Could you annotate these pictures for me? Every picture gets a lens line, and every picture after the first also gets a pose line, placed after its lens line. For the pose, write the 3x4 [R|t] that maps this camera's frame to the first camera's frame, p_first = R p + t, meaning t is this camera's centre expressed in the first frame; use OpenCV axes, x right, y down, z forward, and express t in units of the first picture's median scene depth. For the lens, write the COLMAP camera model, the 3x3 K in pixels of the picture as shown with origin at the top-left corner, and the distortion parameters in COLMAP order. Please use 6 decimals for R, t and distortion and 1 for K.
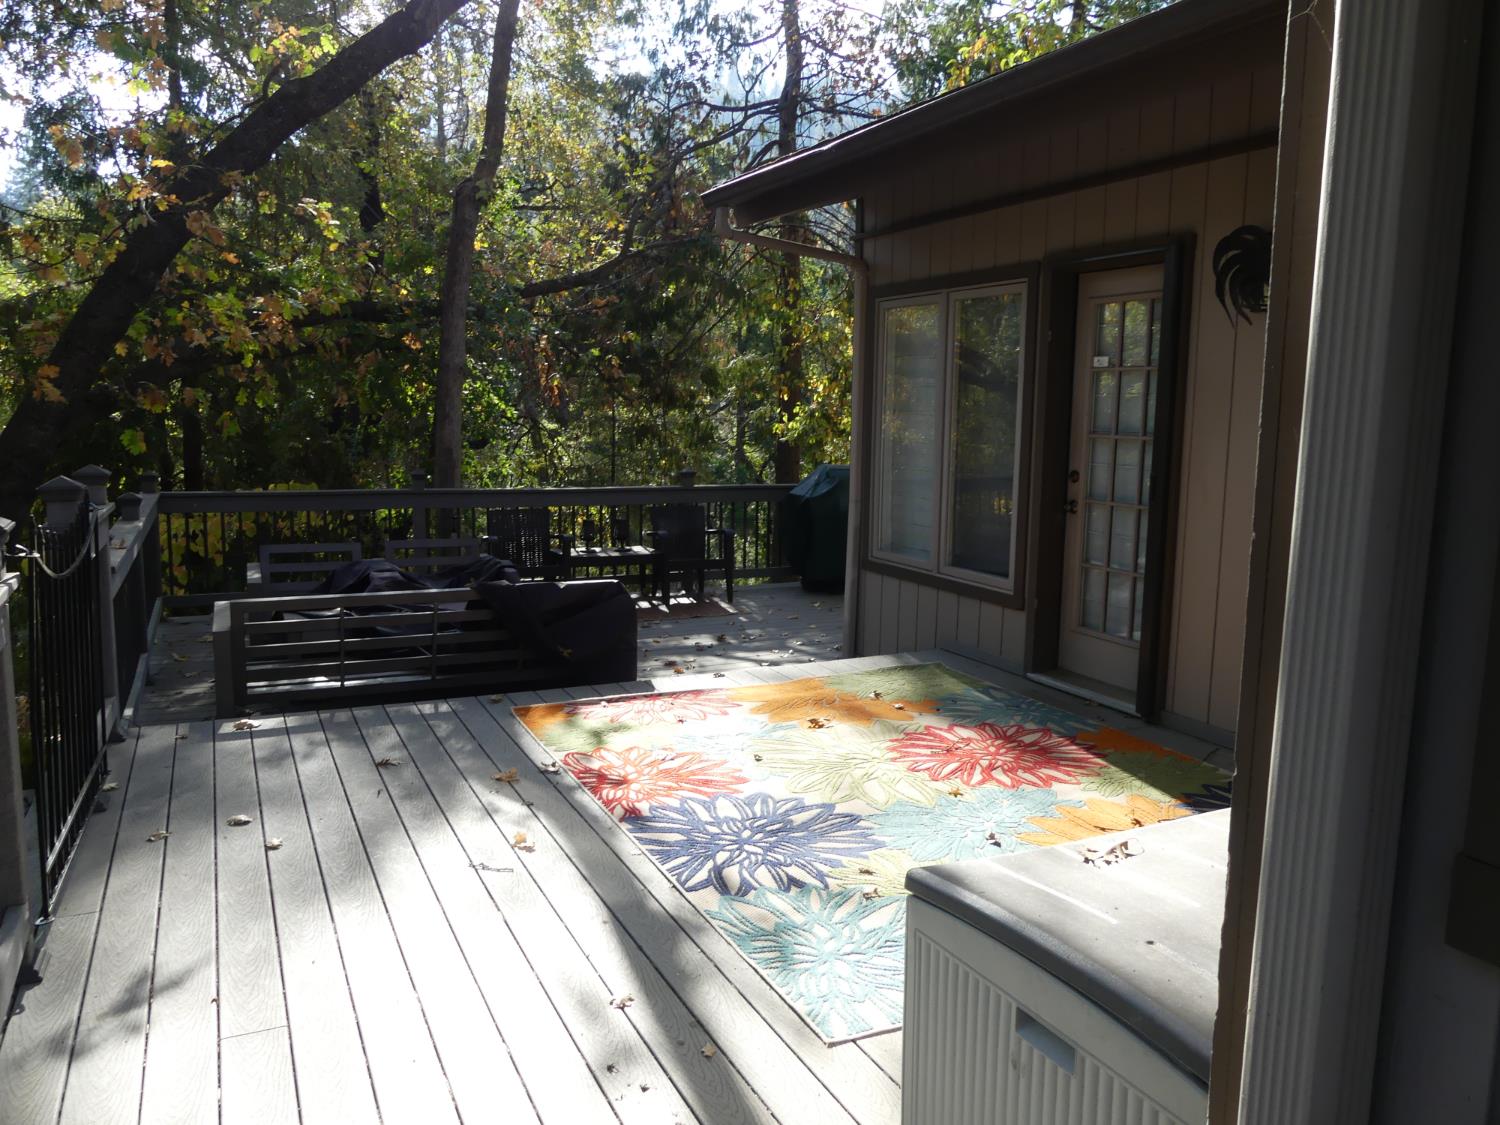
lens RADIAL K [[1126.4, 0, 752.9], [0, 1126.4, 556.5], [0, 0, 1]] dist [-0.049656, 0.040465]
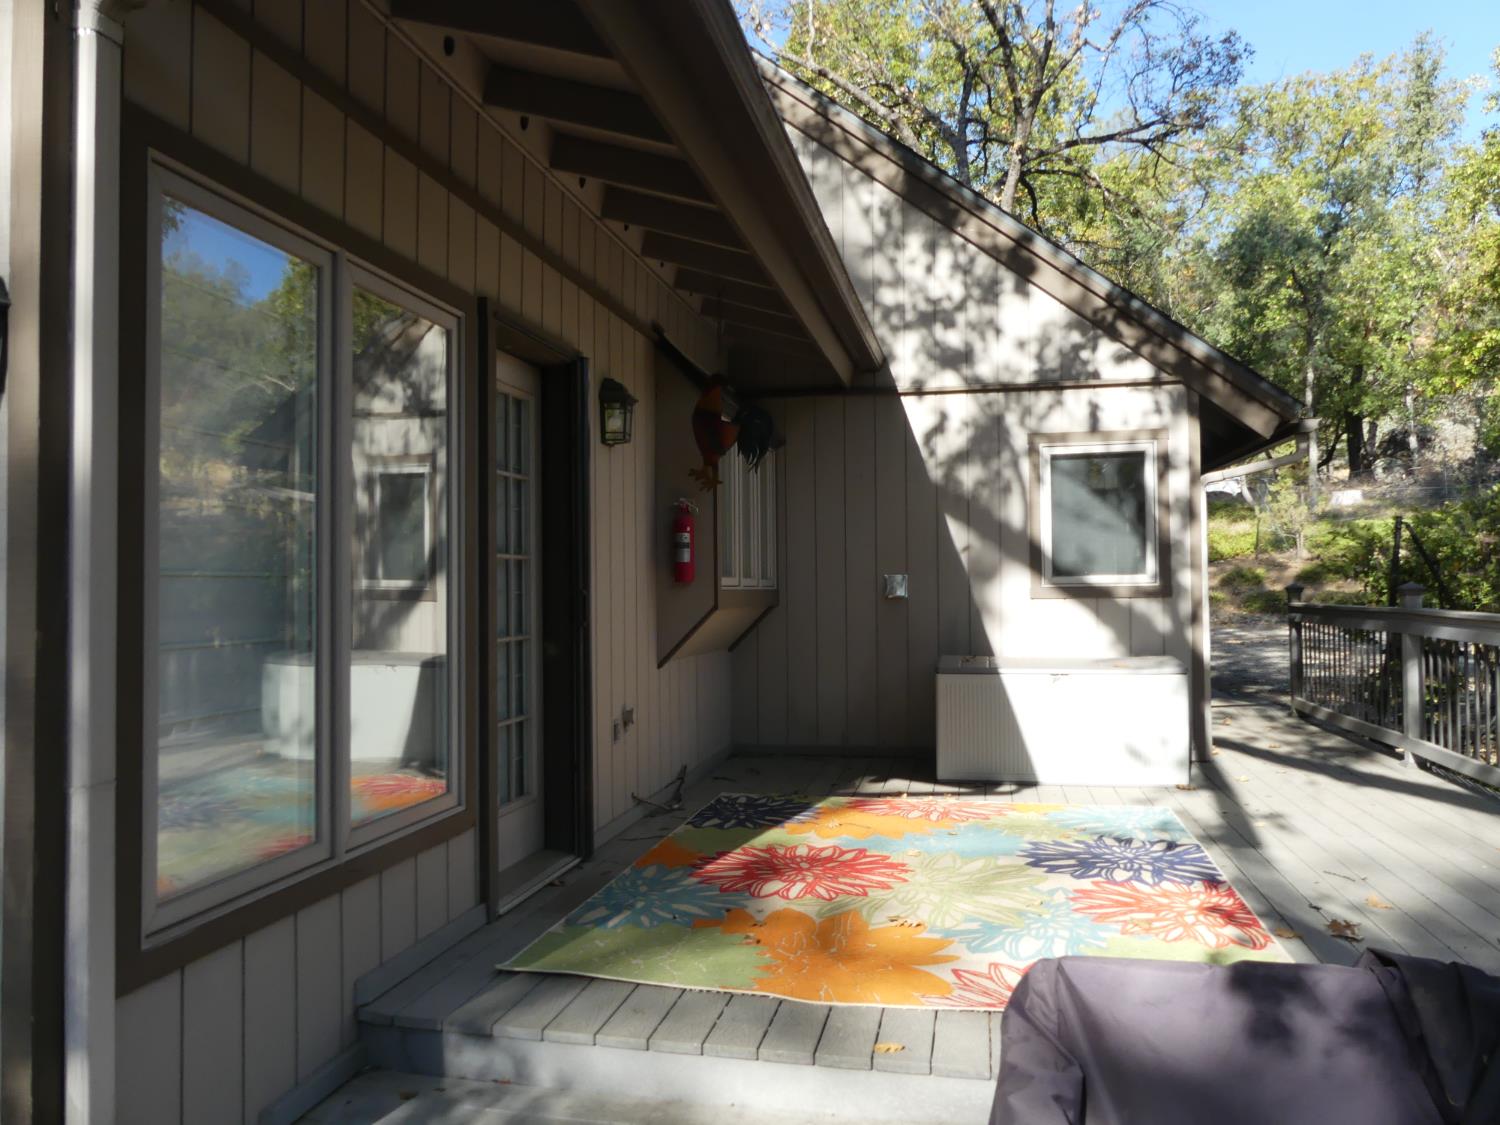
lens RADIAL K [[1126.4, 0, 752.9], [0, 1126.4, 556.5], [0, 0, 1]] dist [-0.049656, 0.040465]
pose [[-0.798097, 0.006808, 0.602491, -0.361257], [0.076329, 0.993023, 0.089889, -0.197468], [-0.597675, 0.117727, -0.793048, 1.851533]]
